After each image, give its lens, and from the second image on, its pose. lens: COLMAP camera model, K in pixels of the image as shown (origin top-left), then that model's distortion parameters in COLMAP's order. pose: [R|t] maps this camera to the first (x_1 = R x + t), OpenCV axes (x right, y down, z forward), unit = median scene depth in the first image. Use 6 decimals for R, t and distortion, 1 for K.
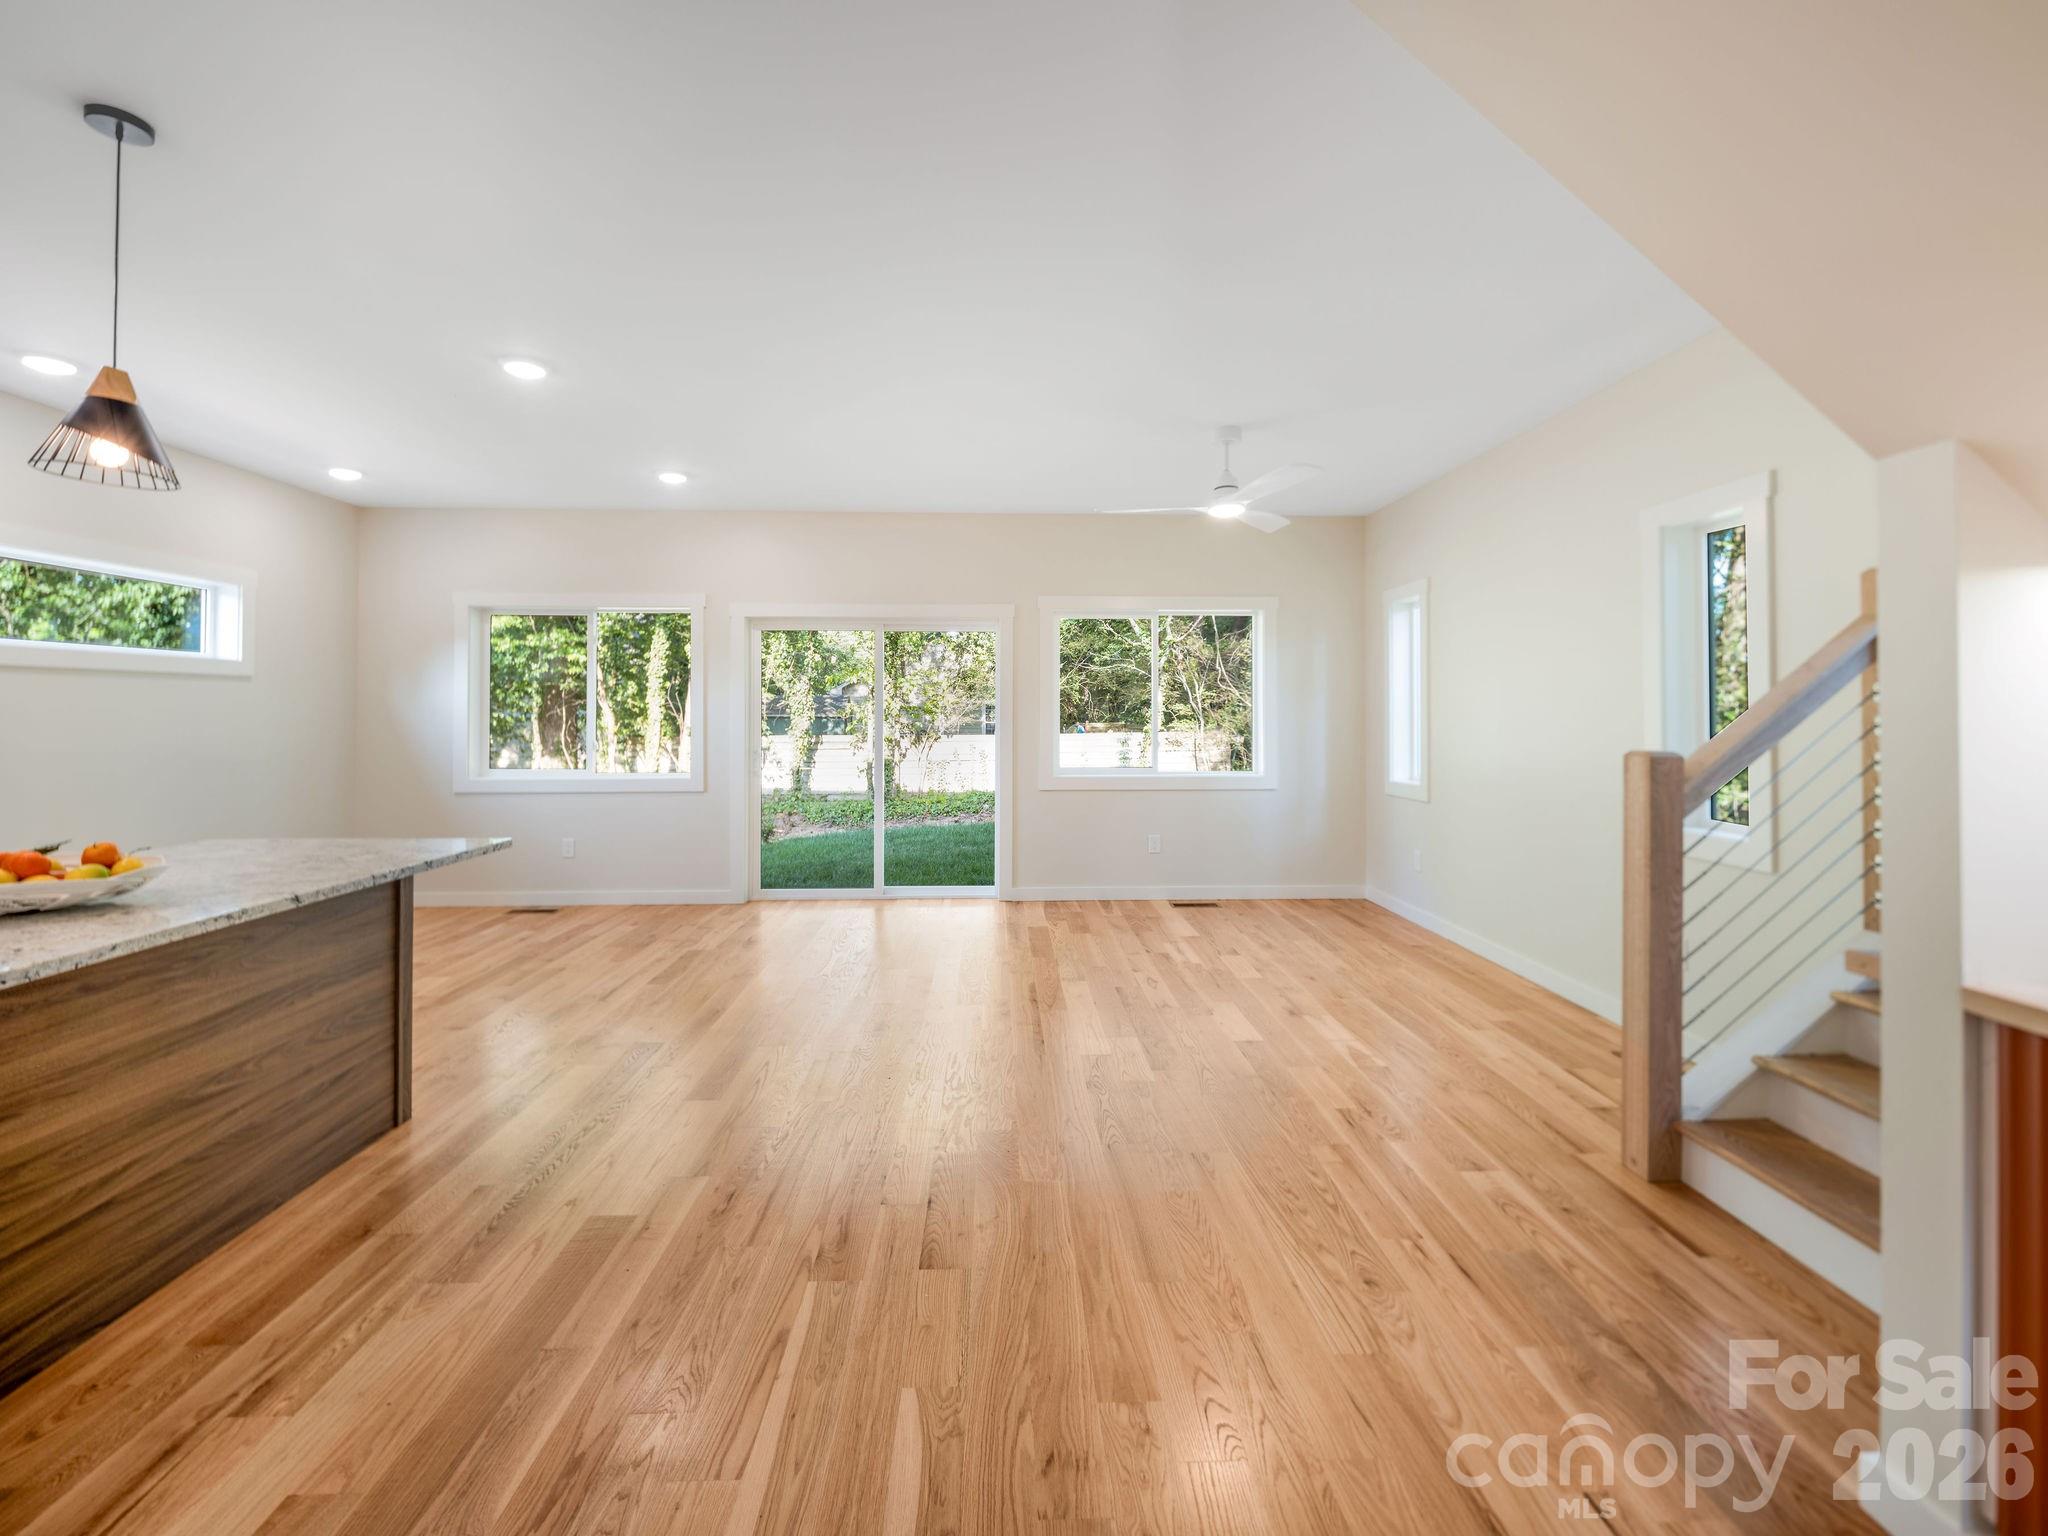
lens RADIAL K [[884.5, 0, 1045.9], [0, 884.5, 724.8], [0, 0, 1]] dist [0.002661, -0.000802]
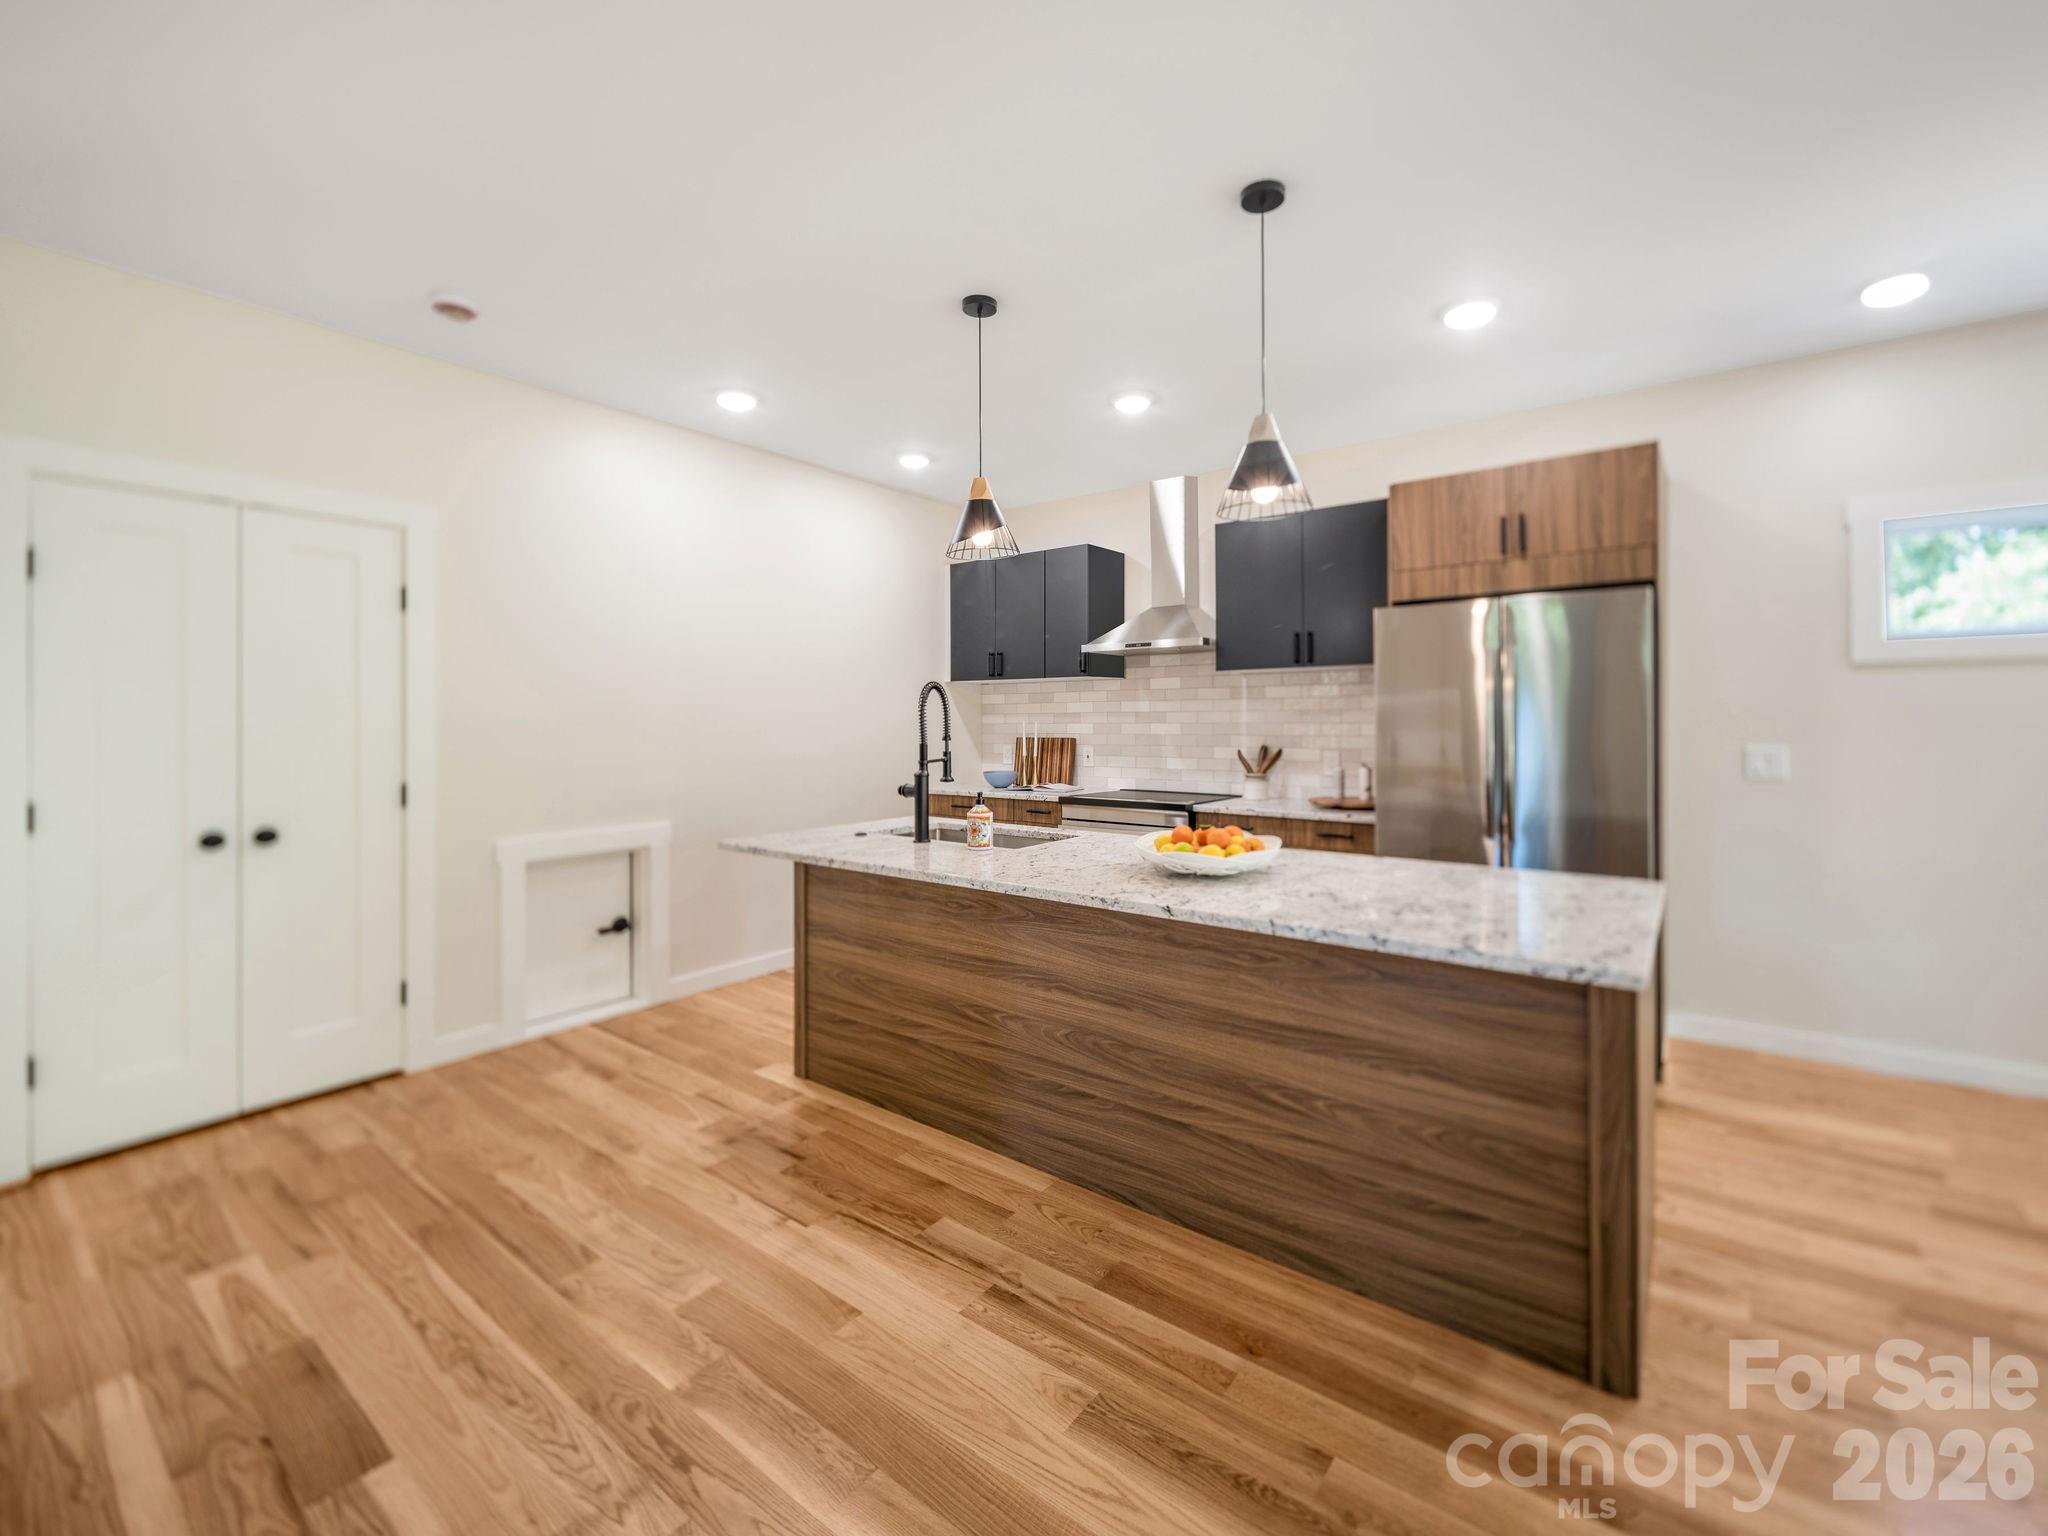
lens RADIAL K [[884.5, 0, 1072.4], [0, 884.5, 717.6], [0, 0, 1]] dist [0.002661, -0.000802]
pose [[-0.645901, -0.004827, -0.763406, -0.037495], [-0.009977, 0.999948, 0.002118, -0.016566], [0.763356, 0.008985, -0.645915, 1.669604]]
